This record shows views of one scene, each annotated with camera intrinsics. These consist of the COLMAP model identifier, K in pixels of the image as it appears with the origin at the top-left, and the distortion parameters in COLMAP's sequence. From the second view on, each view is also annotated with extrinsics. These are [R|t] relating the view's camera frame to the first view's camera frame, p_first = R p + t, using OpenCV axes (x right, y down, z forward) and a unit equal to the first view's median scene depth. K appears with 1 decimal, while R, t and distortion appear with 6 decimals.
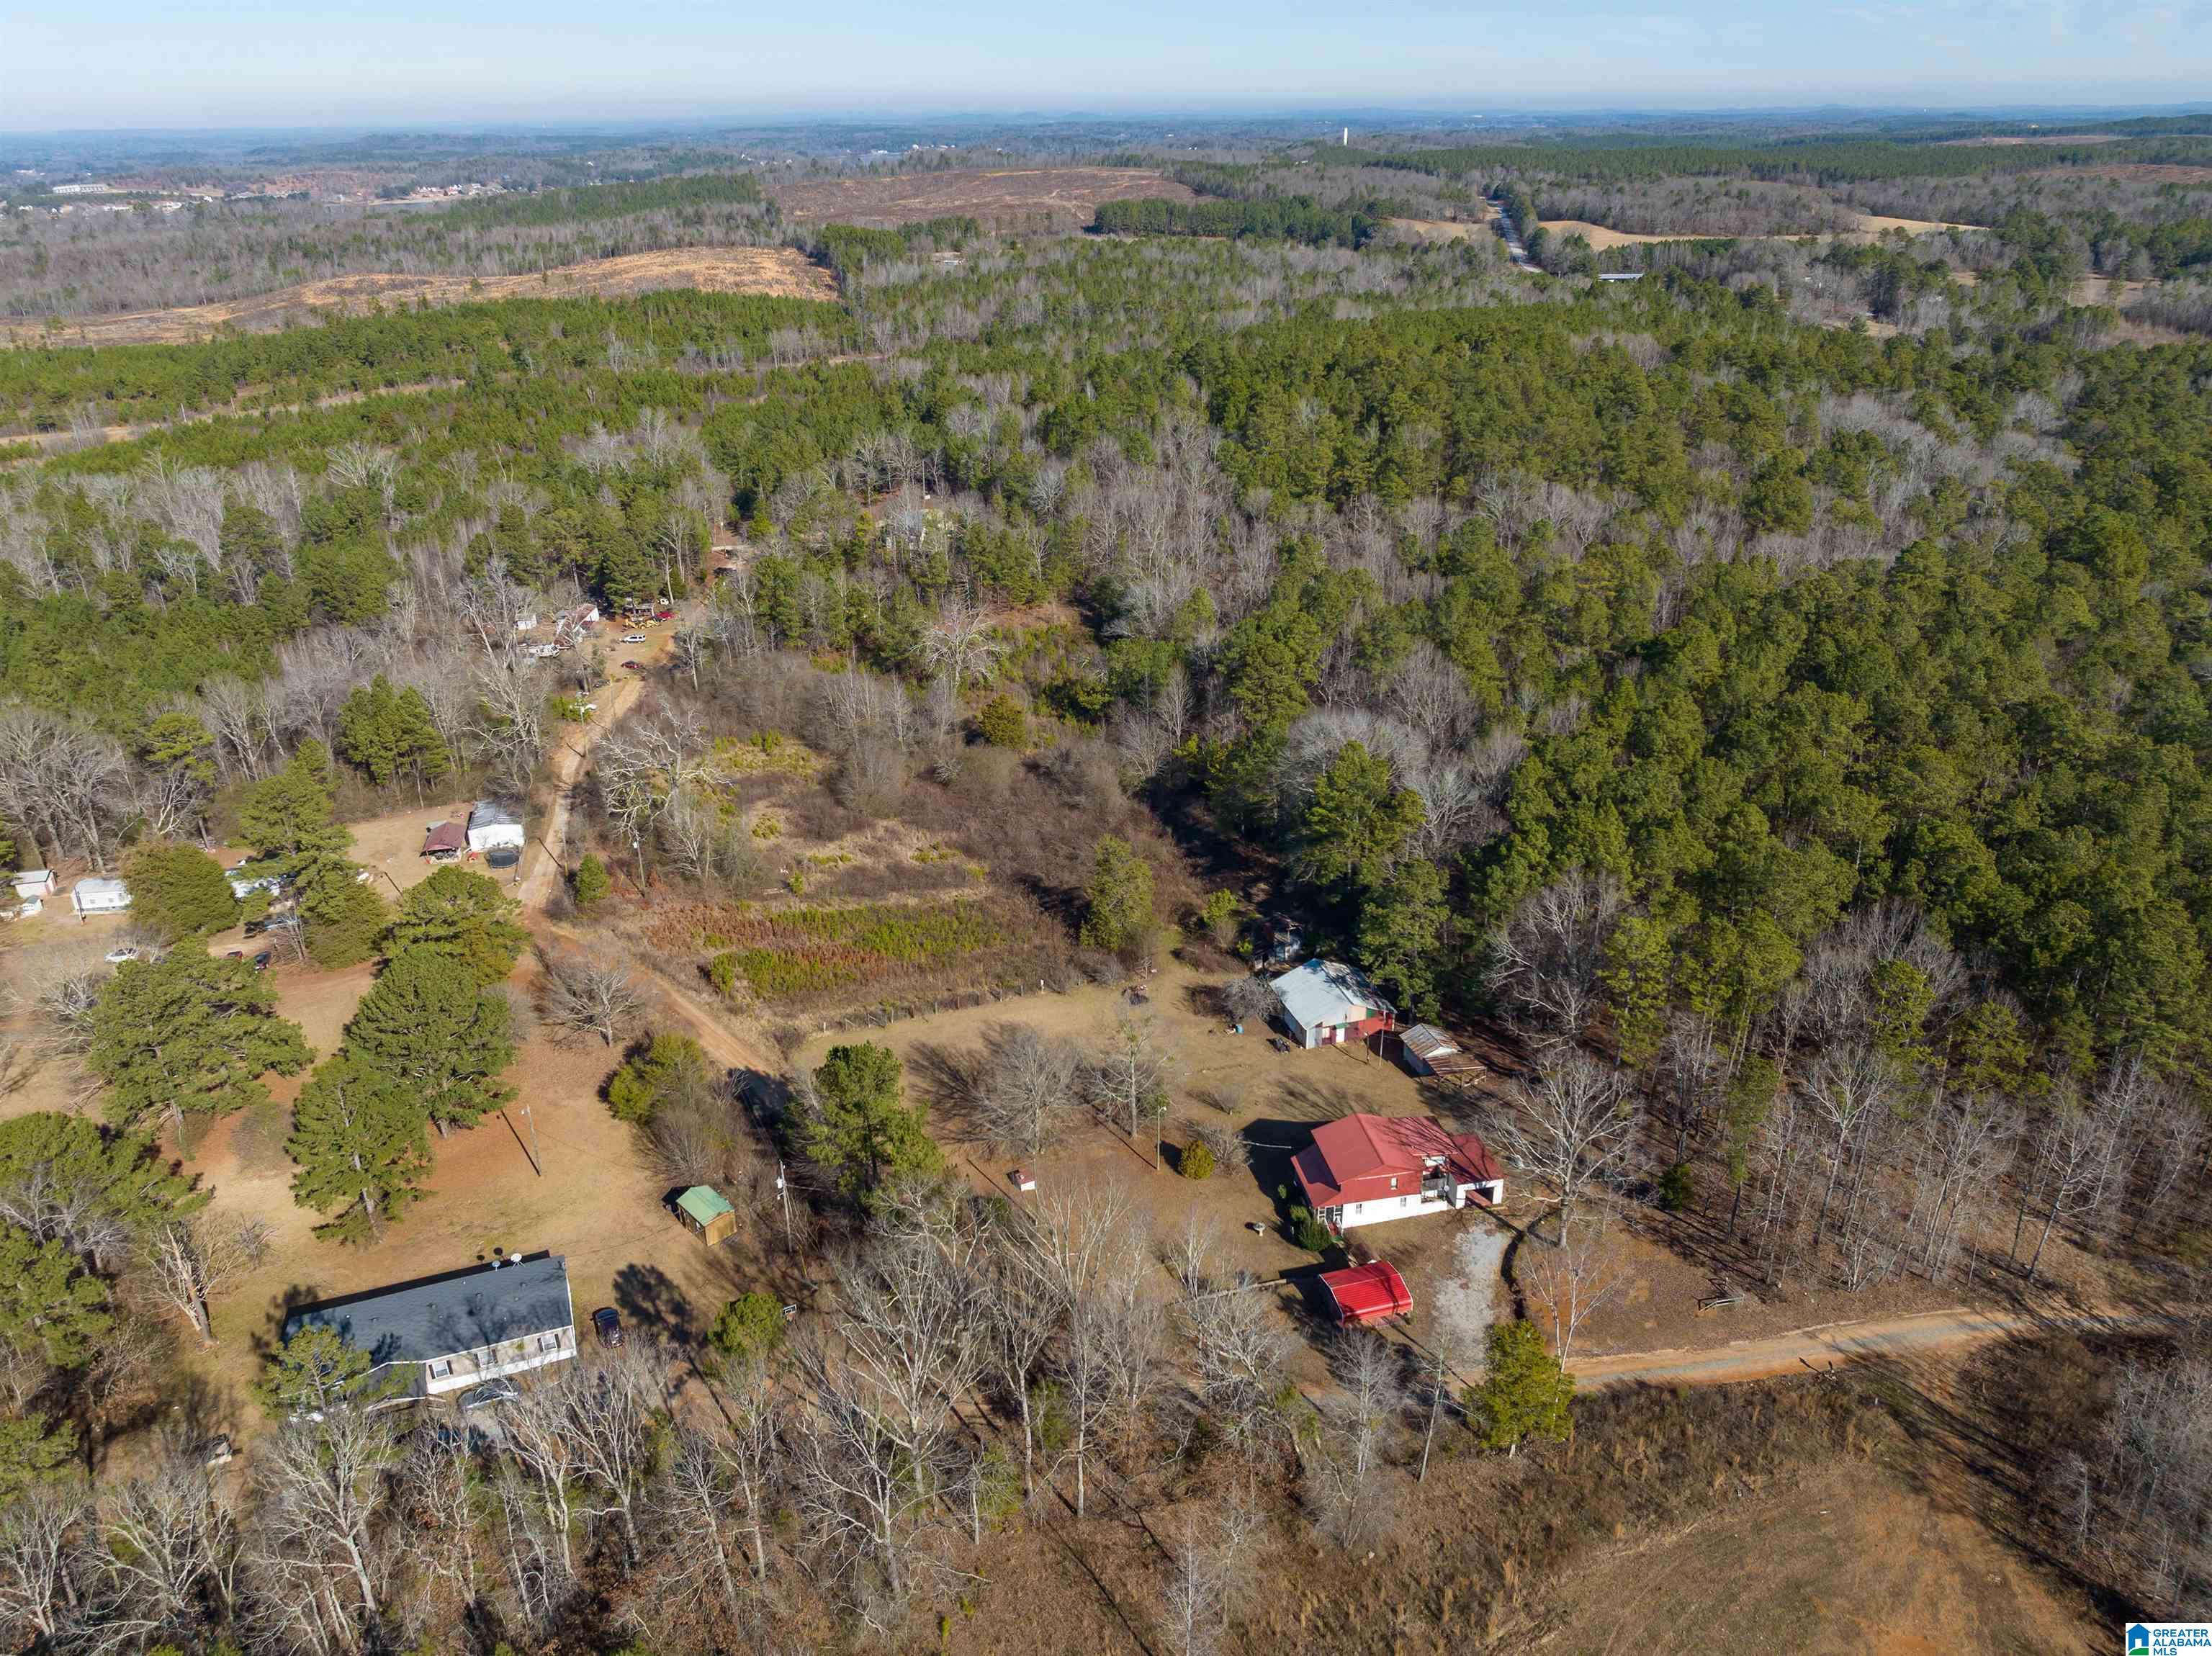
lens RADIAL K [[1562.2, 0, 1116.5], [0, 1562.2, 834.0], [0, 0, 1]] dist [-0.047091, 0.018453]
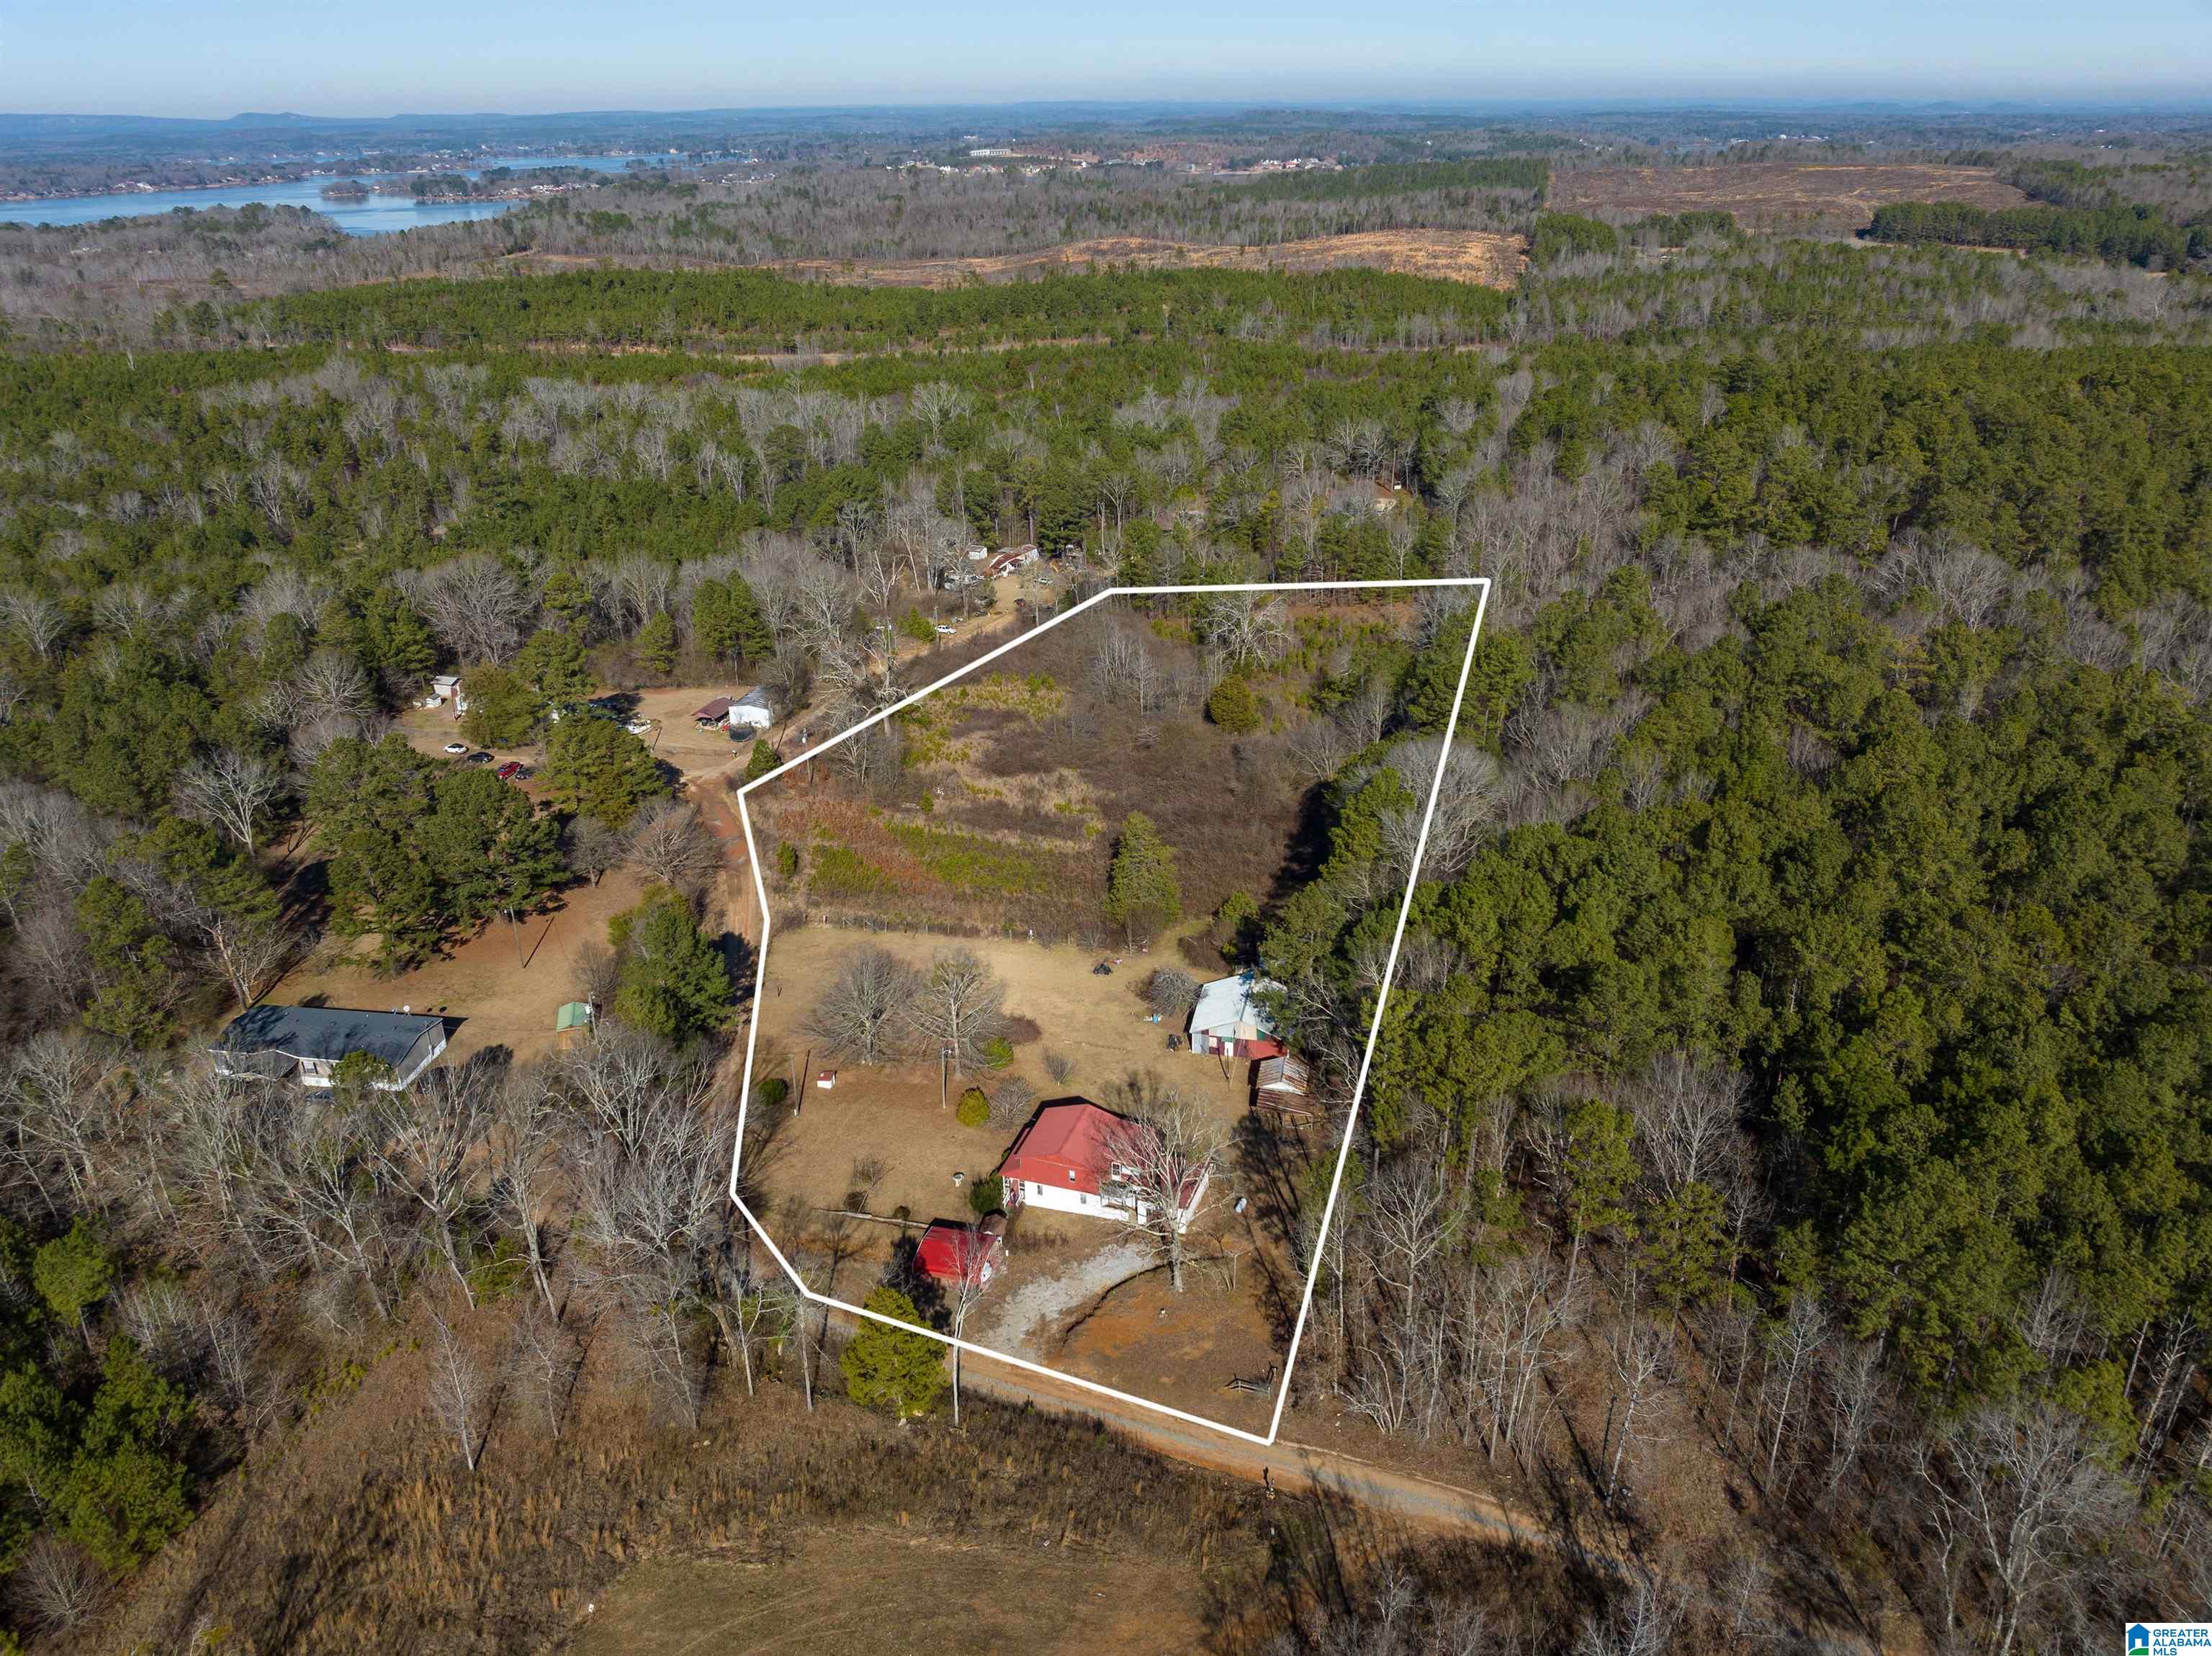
lens RADIAL K [[1562.2, 0, 1109.4], [0, 1562.2, 834.6], [0, 0, 1]] dist [-0.047091, 0.018453]
pose [[0.872311, 0.210706, -0.441221, 0.373907], [-0.206264, 0.976737, 0.058652, -0.035339], [0.443316, 0.039845, 0.895480, 0.060192]]
